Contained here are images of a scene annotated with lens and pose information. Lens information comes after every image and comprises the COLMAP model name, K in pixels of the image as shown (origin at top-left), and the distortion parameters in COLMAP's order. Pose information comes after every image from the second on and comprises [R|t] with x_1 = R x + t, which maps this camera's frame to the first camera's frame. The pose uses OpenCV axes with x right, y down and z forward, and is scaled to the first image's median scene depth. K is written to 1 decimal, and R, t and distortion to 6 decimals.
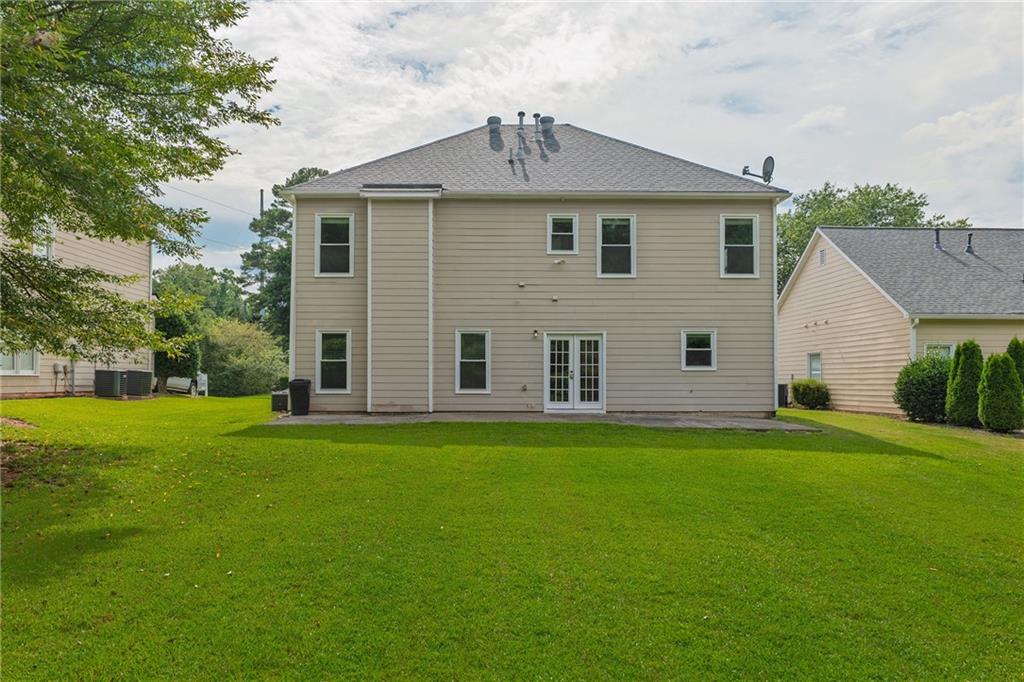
lens RADIAL K [[796.6, 0, 517.1], [0, 796.6, 340.5], [0, 0, 1]] dist [-0.006567, -0.000878]
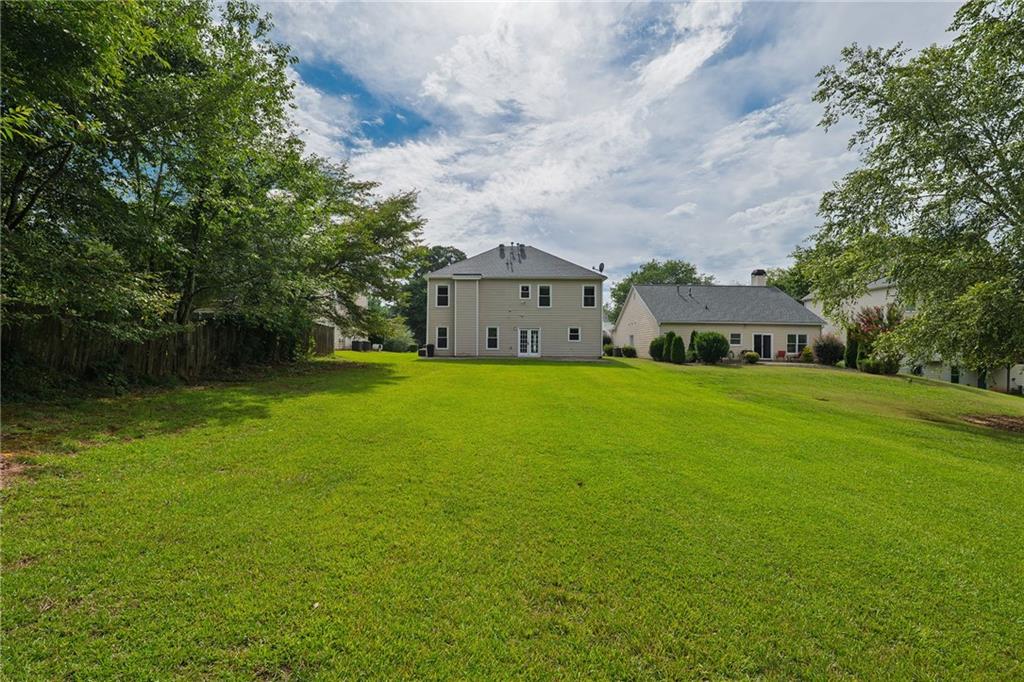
lens RADIAL K [[420.4, 0, 507.1], [0, 420.4, 346.0], [0, 0, 1]] dist [-0.014486, 0.000692]
pose [[0.999415, 0.005021, -0.033816, 0.013497], [-0.003523, 0.999016, 0.044212, -0.003244], [0.034005, -0.044067, 0.998450, -0.138613]]
